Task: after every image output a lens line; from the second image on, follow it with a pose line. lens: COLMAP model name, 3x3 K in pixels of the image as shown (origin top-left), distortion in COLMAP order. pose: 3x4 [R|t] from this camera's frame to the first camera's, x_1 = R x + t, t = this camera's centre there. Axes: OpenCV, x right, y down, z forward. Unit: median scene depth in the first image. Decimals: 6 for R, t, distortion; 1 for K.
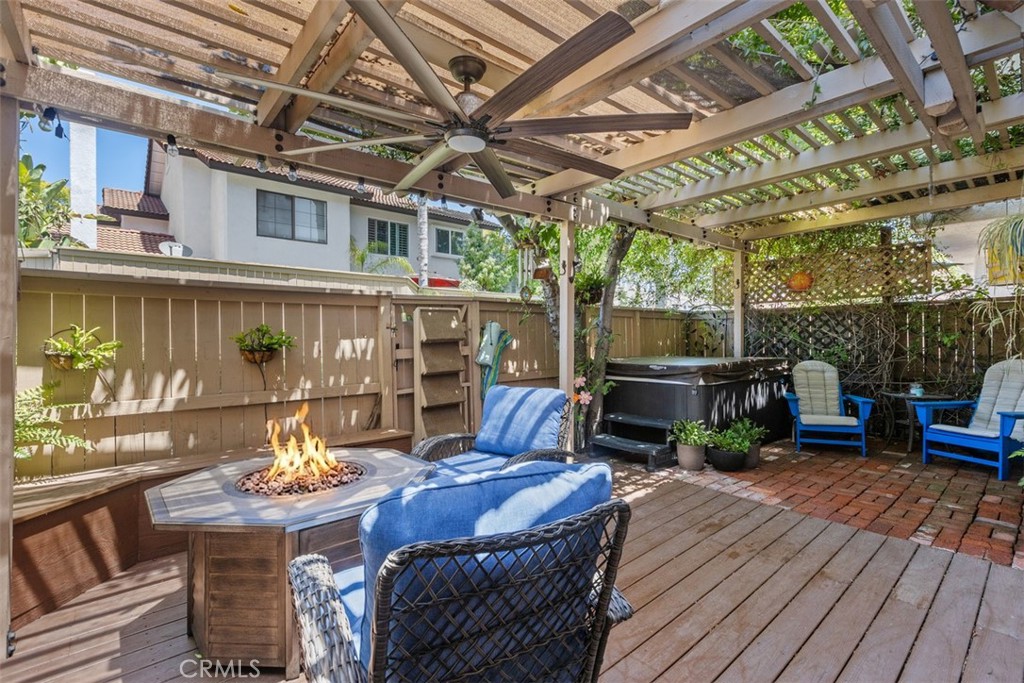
lens RADIAL K [[462.6, 0, 501.8], [0, 462.6, 337.7], [0, 0, 1]] dist [0.001730, -0.000517]
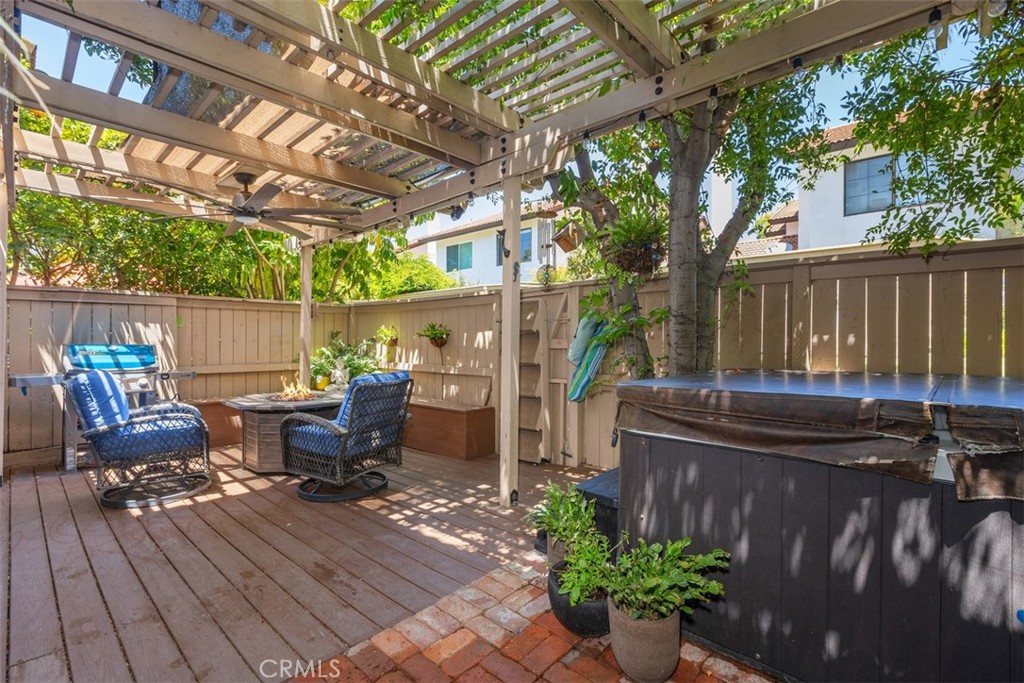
lens RADIAL K [[462.6, 0, 501.3], [0, 462.6, 342.9], [0, 0, 1]] dist [0.001730, -0.000517]
pose [[0.127297, 0.016573, -0.991726, 1.020786], [0.000336, 0.999860, 0.016752, 0.013331], [0.991865, -0.002465, 0.127274, 0.981234]]
